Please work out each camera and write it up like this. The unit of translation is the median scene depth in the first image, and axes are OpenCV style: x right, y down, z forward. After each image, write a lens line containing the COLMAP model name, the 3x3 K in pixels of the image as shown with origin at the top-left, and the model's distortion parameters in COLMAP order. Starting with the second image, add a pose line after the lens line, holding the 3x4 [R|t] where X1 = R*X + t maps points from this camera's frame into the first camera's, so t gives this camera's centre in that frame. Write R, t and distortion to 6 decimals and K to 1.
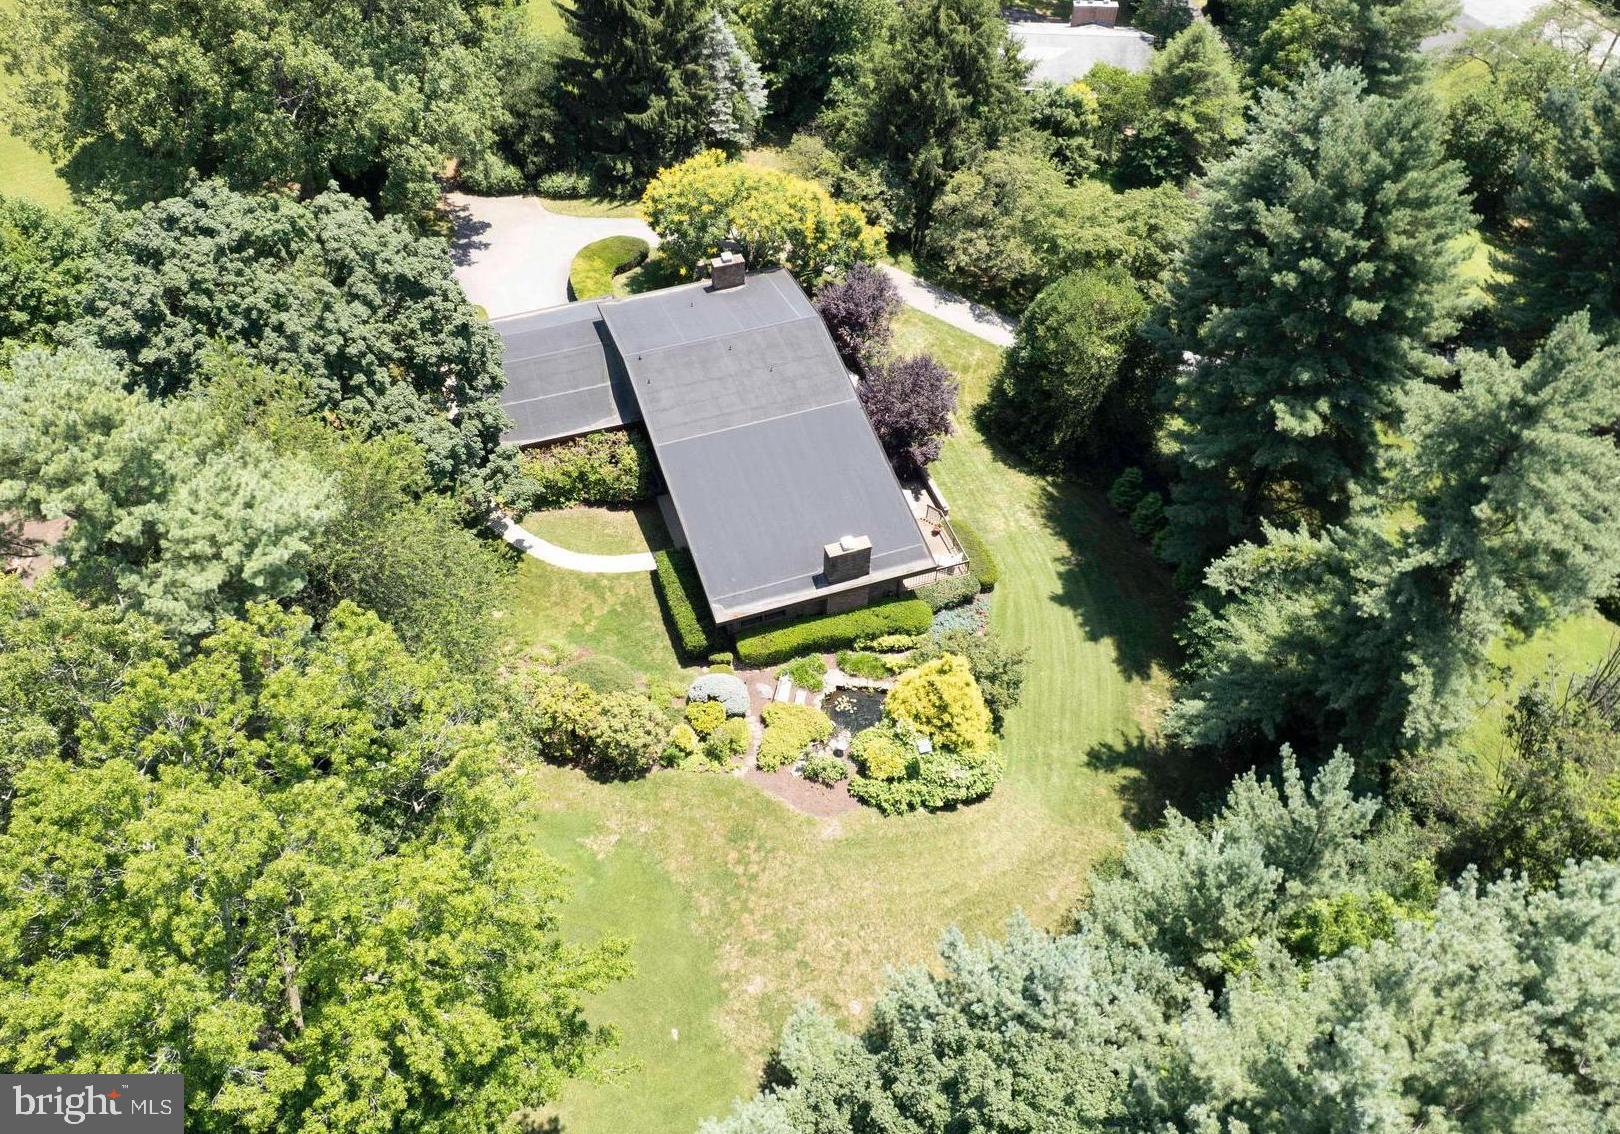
lens RADIAL K [[1180.6, 0, 789.5], [0, 1180.6, 566.6], [0, 0, 1]] dist [-0.002993, -0.001015]
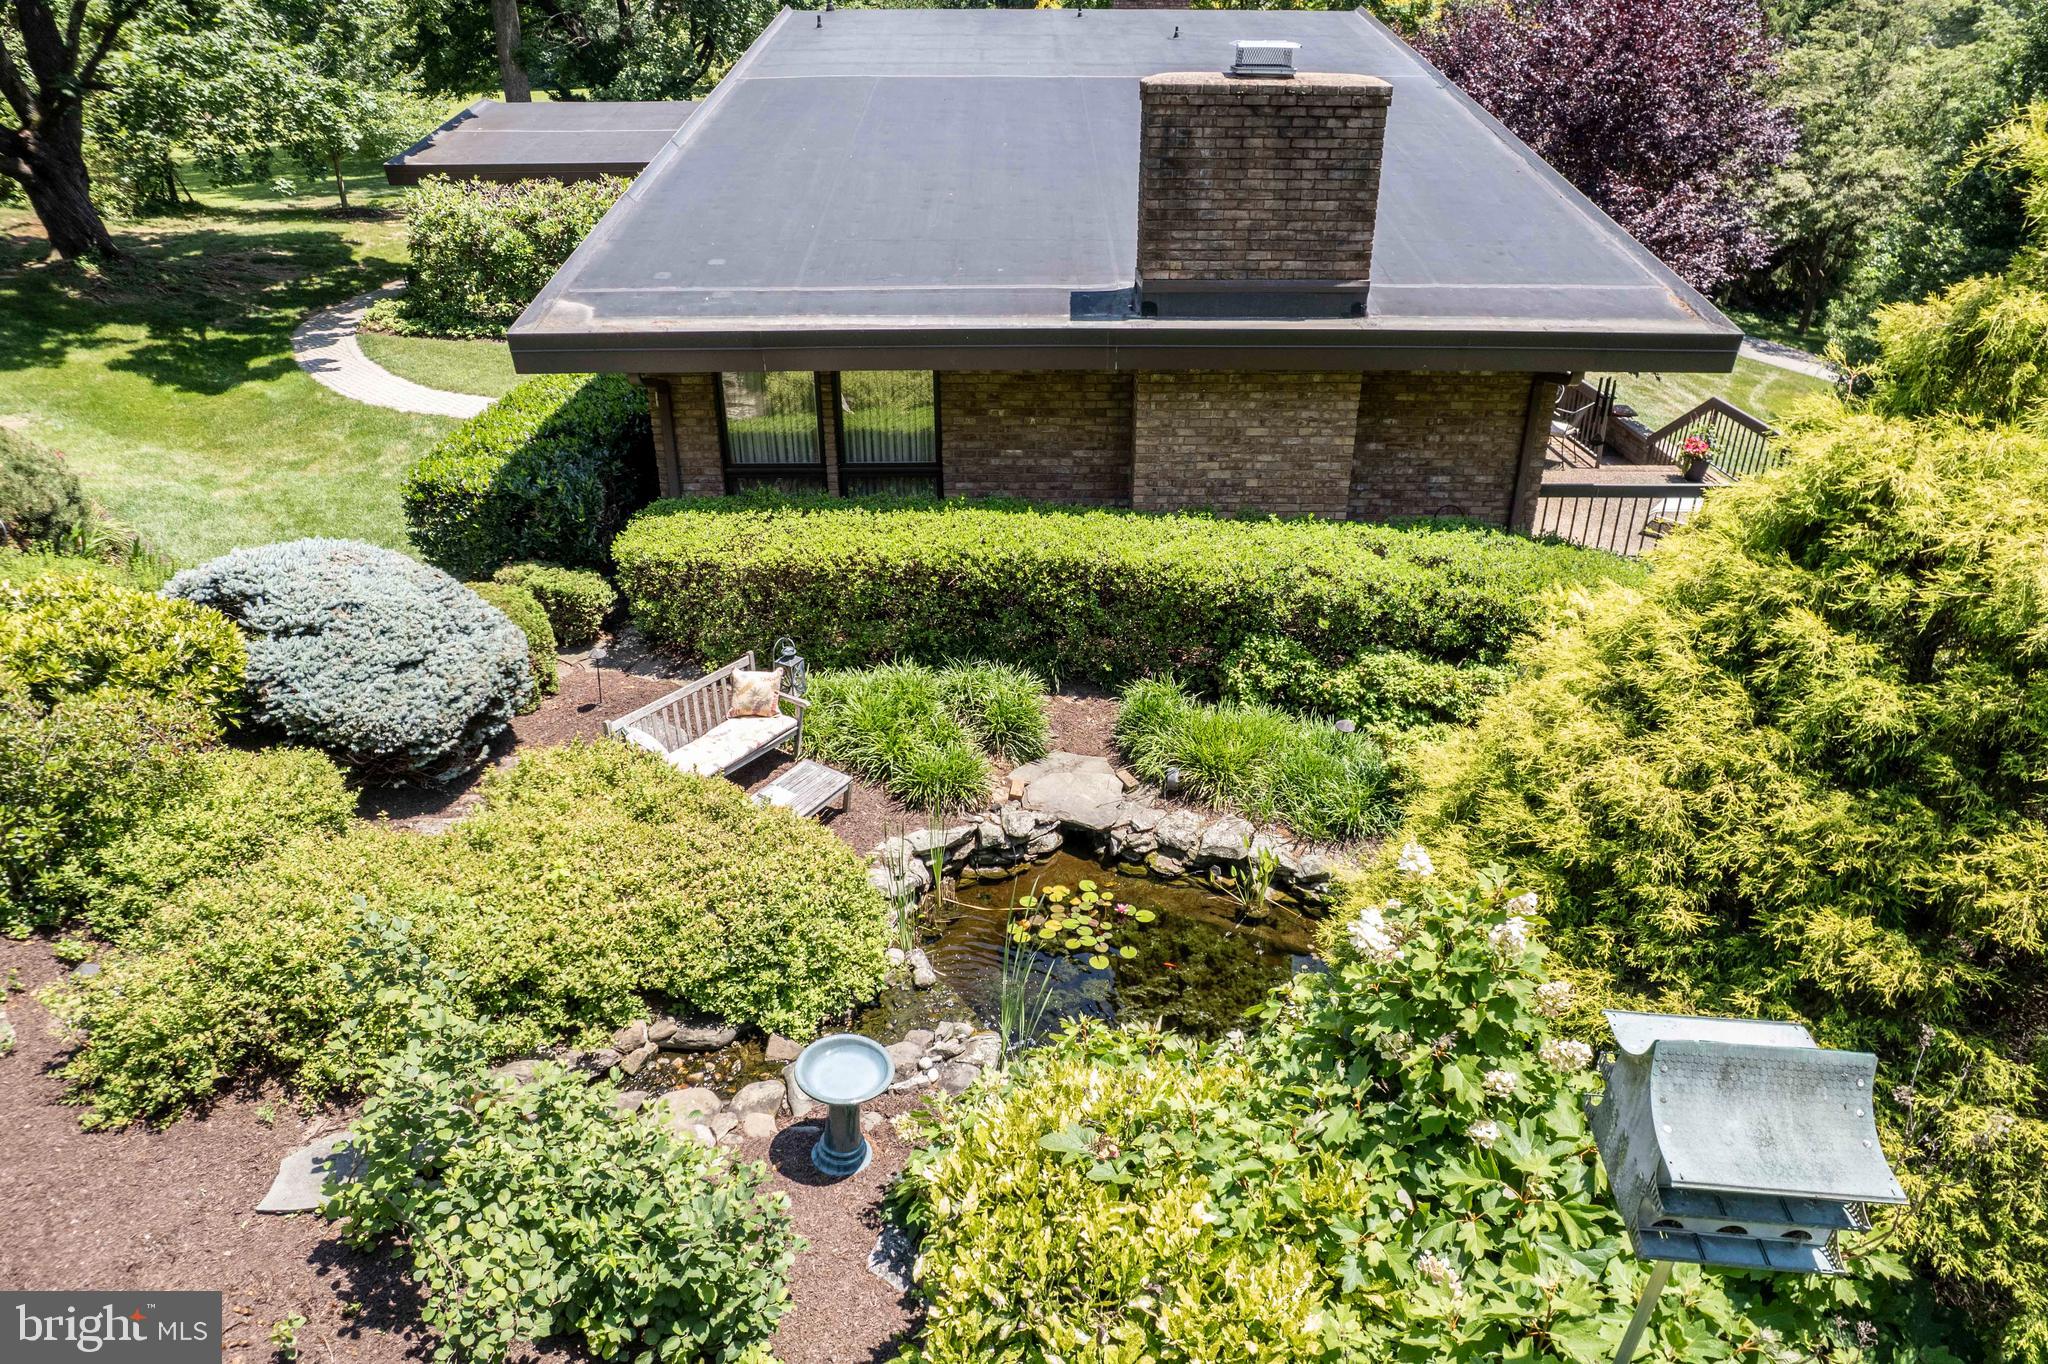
lens RADIAL K [[1268.5, 0, 1024.0], [0, 1268.5, 682.0], [0, 0, 1]] dist [-0.039374, 0.035064]
pose [[0.946263, 0.136194, -0.293322, 0.076927], [-0.241060, 0.901669, -0.359004, 0.135183], [0.215585, 0.410420, 0.886047, 0.754088]]
